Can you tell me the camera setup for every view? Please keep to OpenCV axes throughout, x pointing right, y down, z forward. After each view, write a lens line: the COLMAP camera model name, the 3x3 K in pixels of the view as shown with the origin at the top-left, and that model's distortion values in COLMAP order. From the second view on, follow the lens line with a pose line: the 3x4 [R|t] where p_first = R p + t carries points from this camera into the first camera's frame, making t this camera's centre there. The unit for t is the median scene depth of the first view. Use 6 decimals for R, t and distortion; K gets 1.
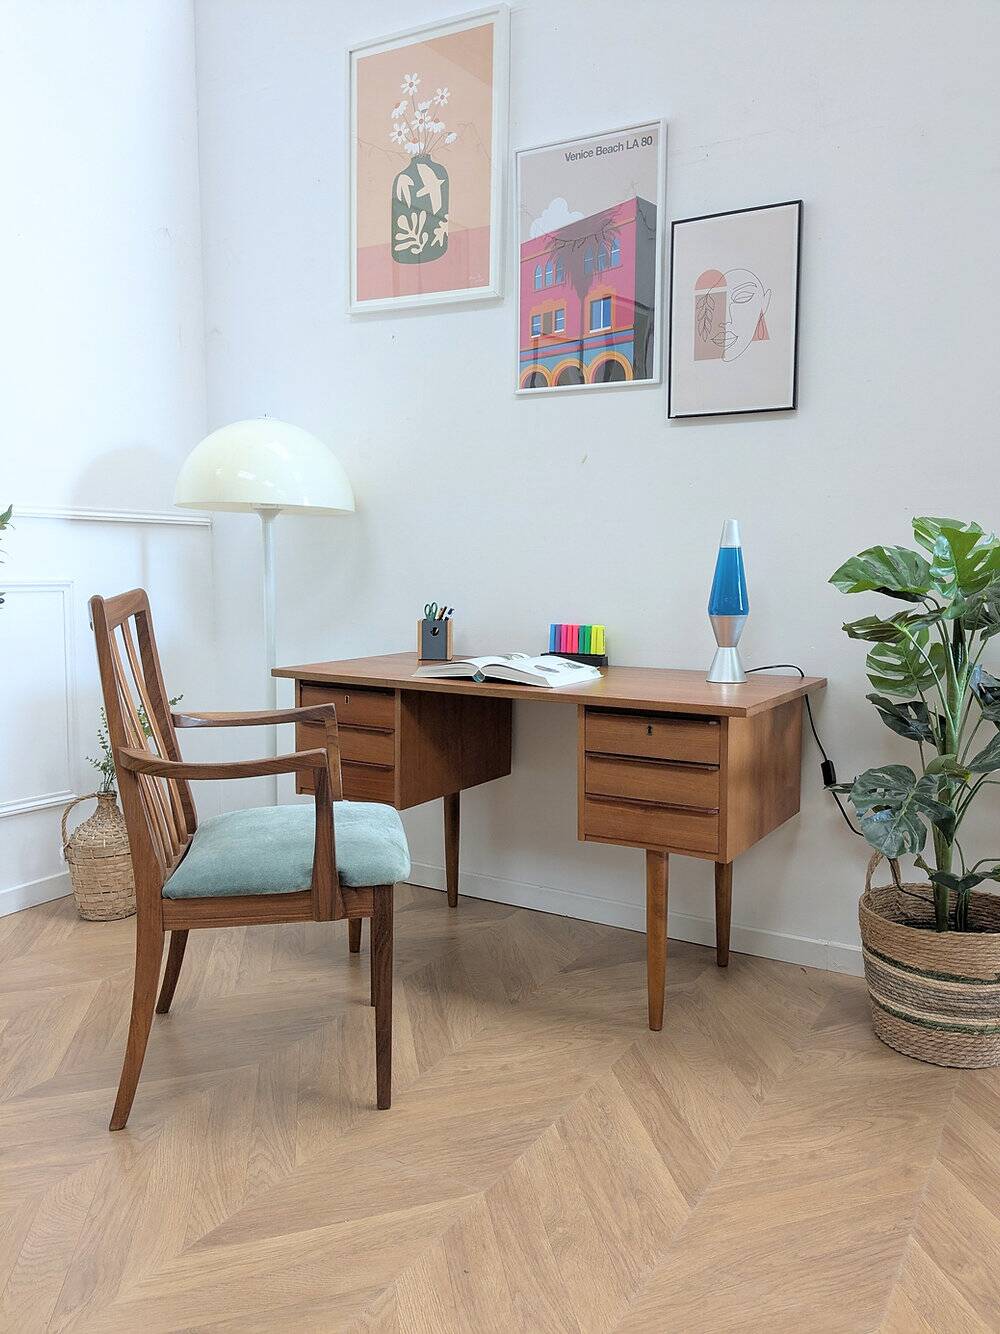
lens RADIAL K [[1051.8, 0, 496.1], [0, 1051.8, 669.8], [0, 0, 1]] dist [0.032381, -0.057989]
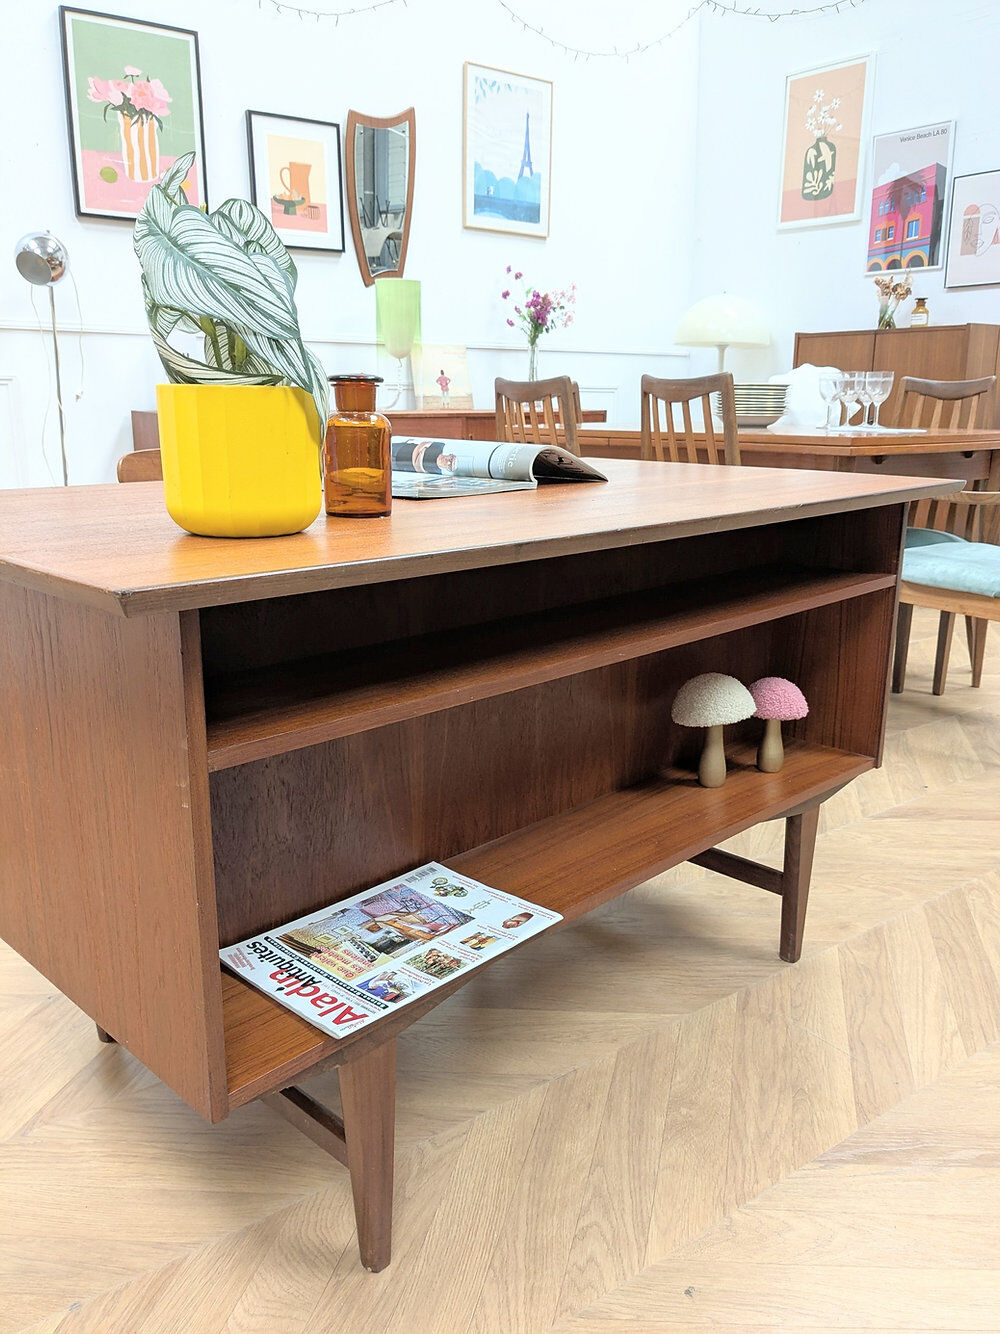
lens RADIAL K [[1063.0, 0, 497.4], [0, 1063.0, 669.2], [0, 0, 1]] dist [0.001497, -0.014269]
pose [[0.916665, 0.093817, -0.388490, 0.227480], [-0.036203, 0.987553, 0.153063, 0.158096], [0.398014, -0.126243, 0.908651, -1.052336]]
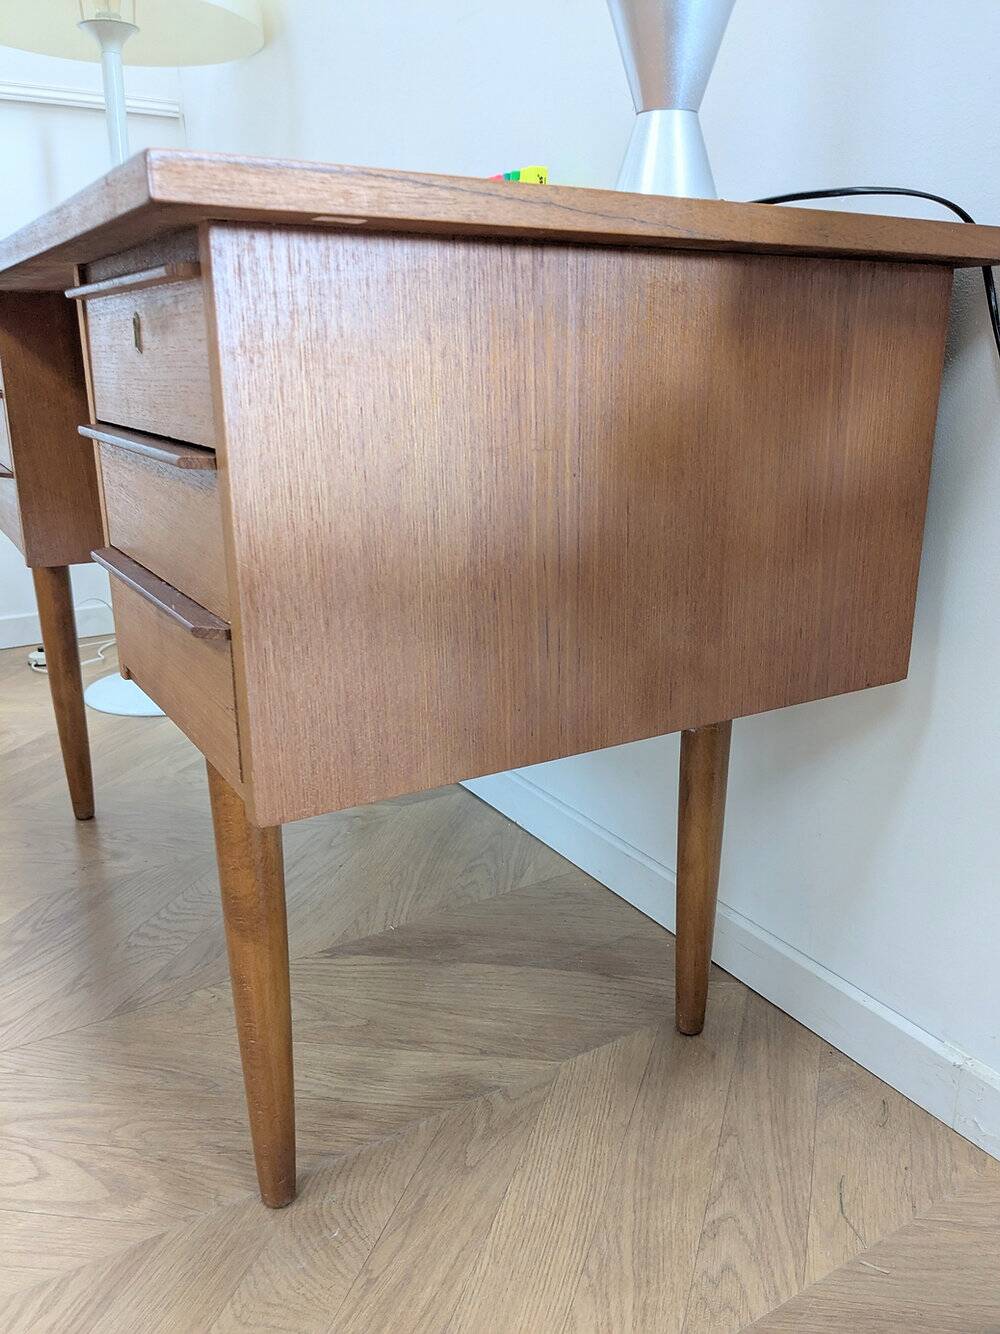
lens RADIAL K [[1067.1, 0, 512.4], [0, 1067.1, 678.8], [0, 0, 1]] dist [0.029400, -0.072684]
pose [[0.889393, 0.131089, -0.437945, 0.307183], [-0.039944, 0.976624, 0.211211, 0.067496], [0.455395, -0.170356, 0.873839, 0.626332]]
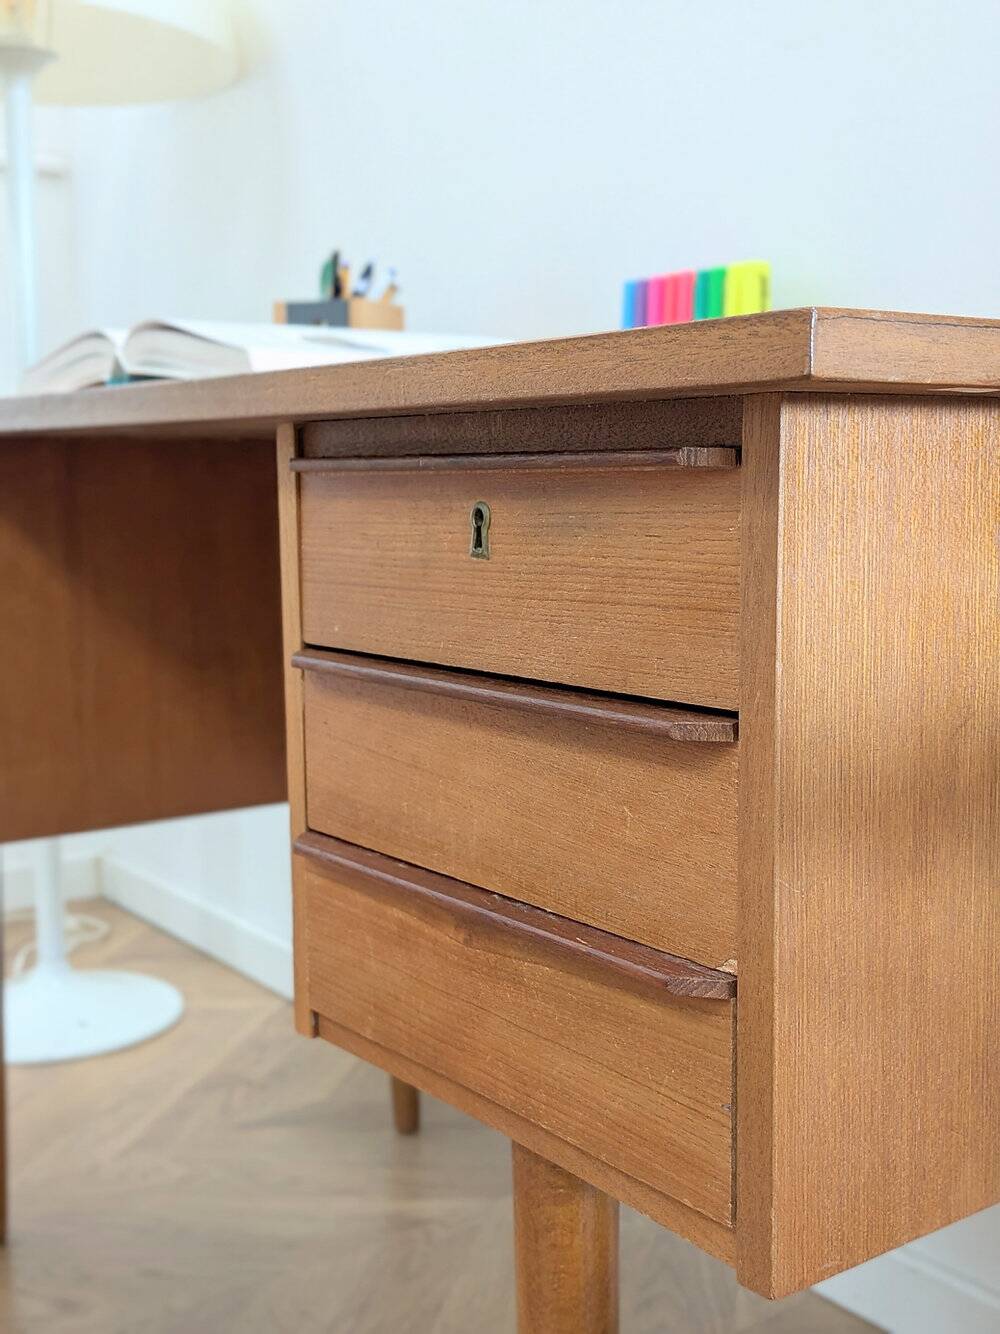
lens RADIAL K [[1610.9, 0, 486.8], [0, 1610.9, 673.1], [0, 0, 1]] dist [0.039629, 0.000000]
pose [[0.919517, 0.036670, -0.391337, 0.215956], [-0.024388, 0.999043, 0.036311, 0.058797], [0.392294, -0.023844, 0.919531, 0.585836]]
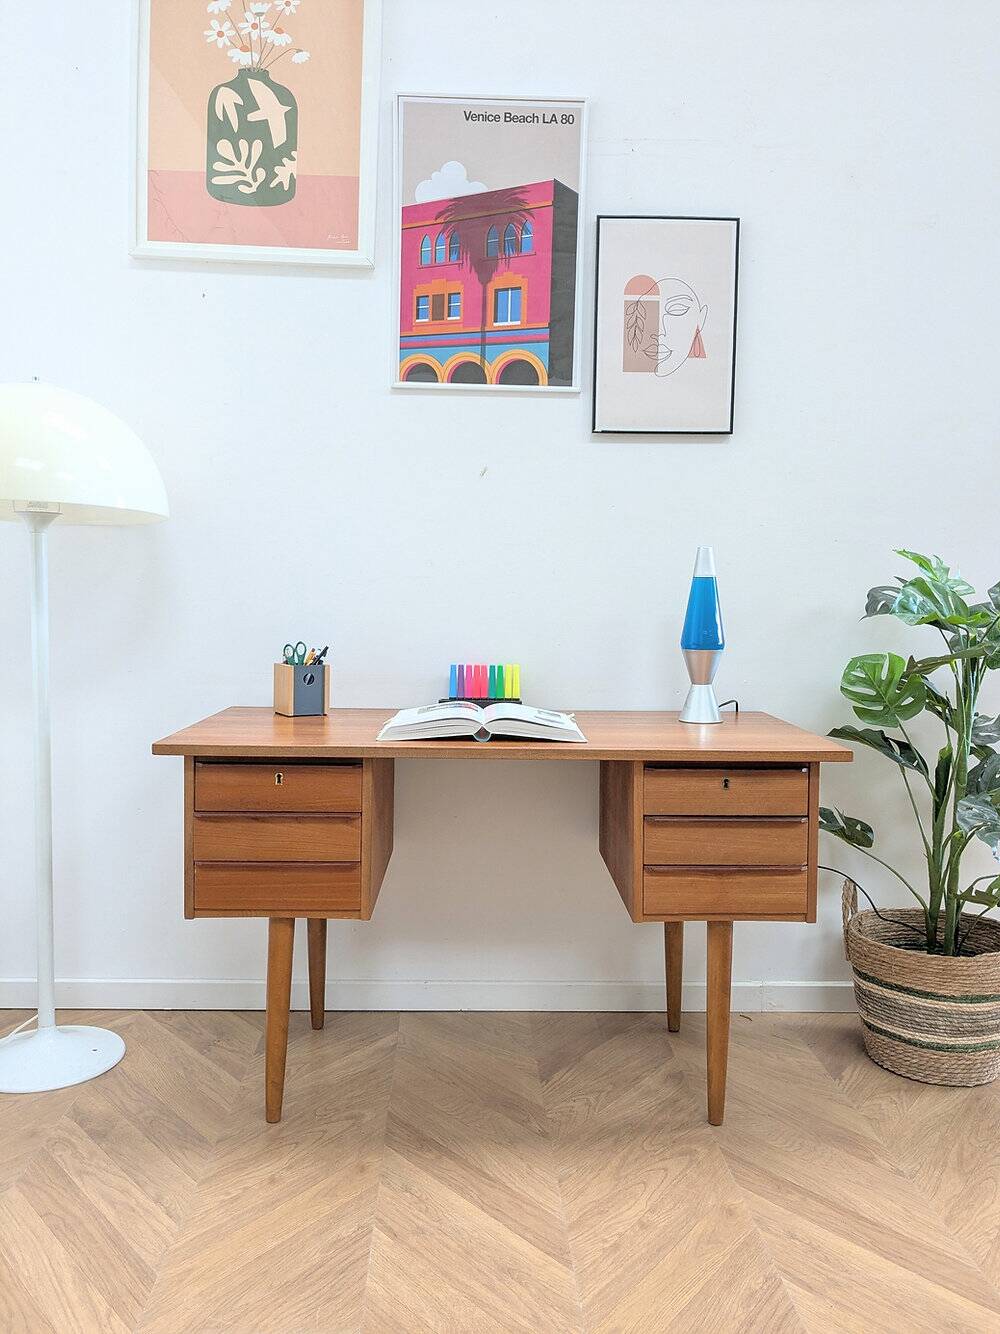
lens RADIAL K [[1051.8, 0, 494.0], [0, 1051.8, 668.1], [0, 0, 1]] dist [0.032381, -0.057989]
pose [[0.843261, -0.036121, 0.536289, -0.391581], [0.048944, 0.998755, -0.009689, -0.032735], [-0.535271, 0.034419, 0.843979, 0.290358]]
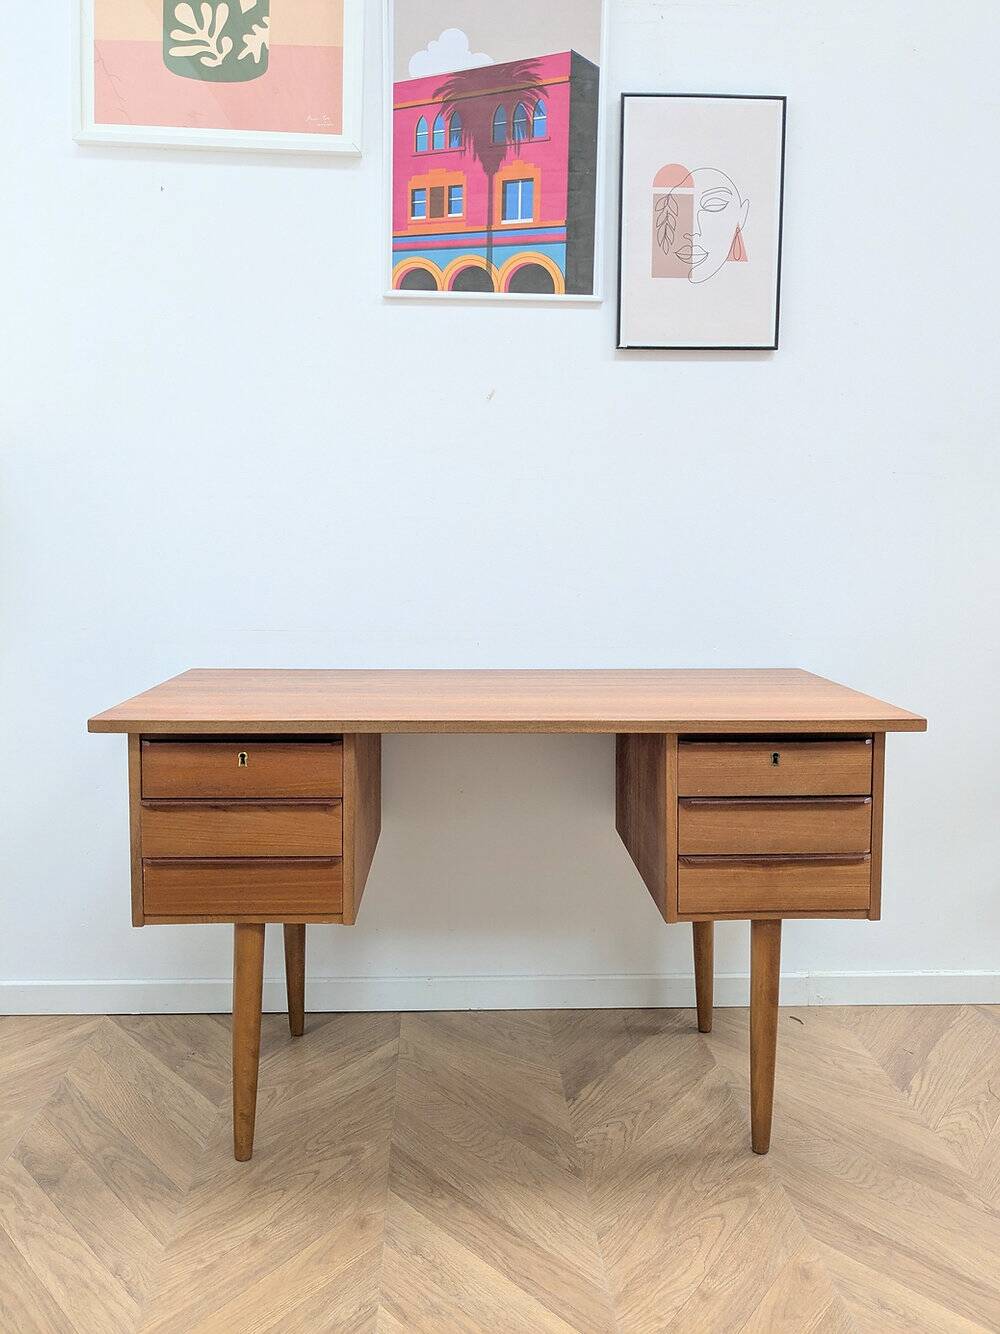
lens RADIAL K [[1051.8, 0, 498.7], [0, 1051.8, 640.5], [0, 0, 1]] dist [0.032381, -0.057989]
pose [[0.832851, -0.056806, 0.550574, -0.344963], [0.057844, 0.998205, 0.015489, -0.040114], [-0.550466, 0.018947, 0.834643, 0.398560]]
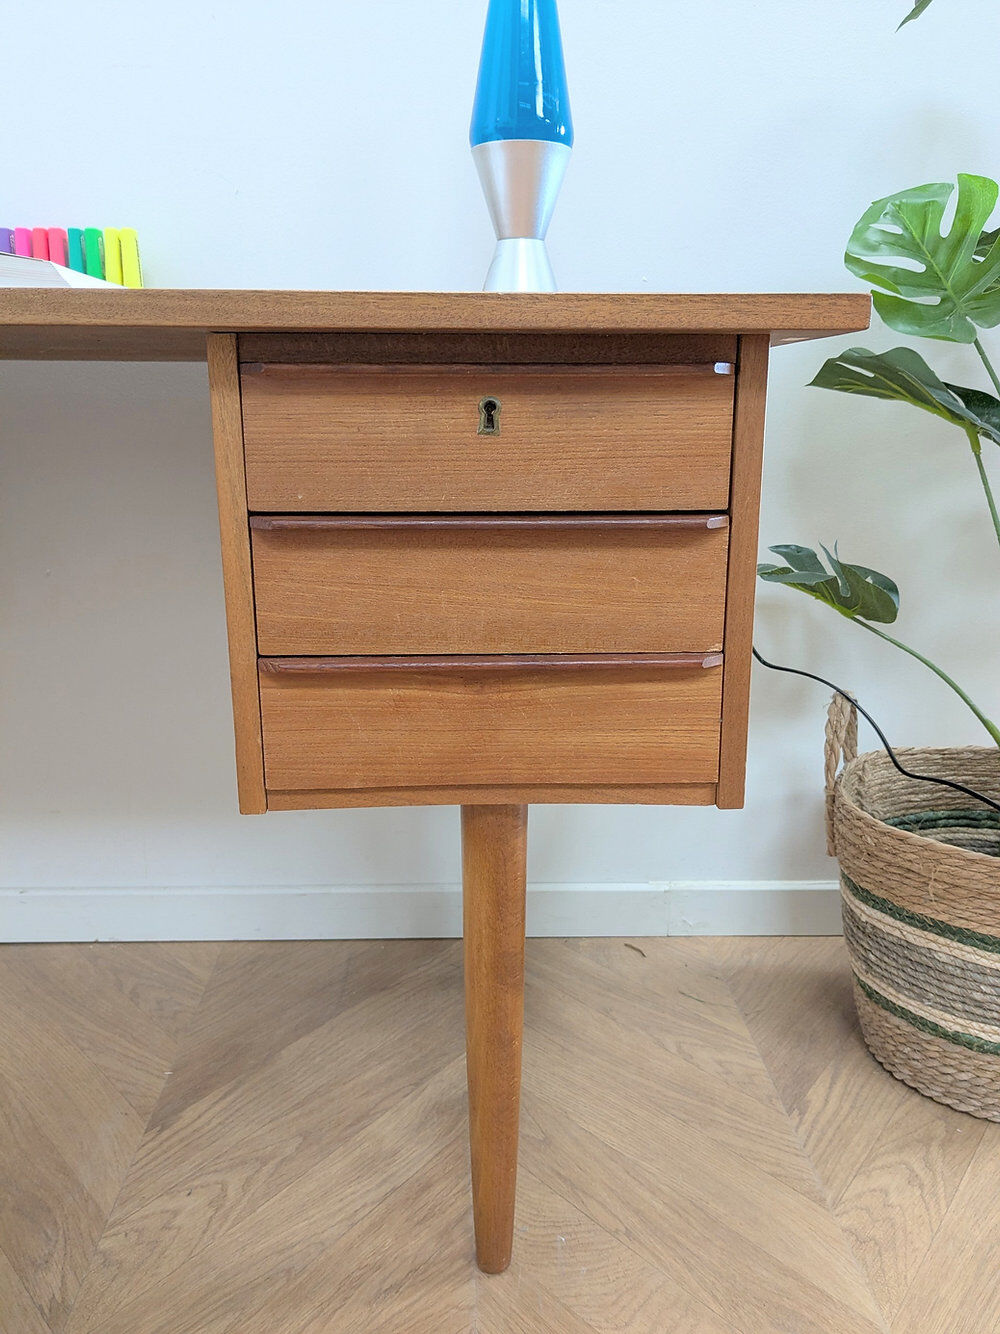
lens RADIAL K [[1067.1, 0, 506.6], [0, 1067.1, 664.0], [0, 0, 1]] dist [0.029400, -0.072684]
pose [[0.836577, -0.132048, 0.531698, -0.014009], [0.053727, 0.985614, 0.160244, 0.062920], [-0.545209, -0.105490, 0.831636, 0.600022]]
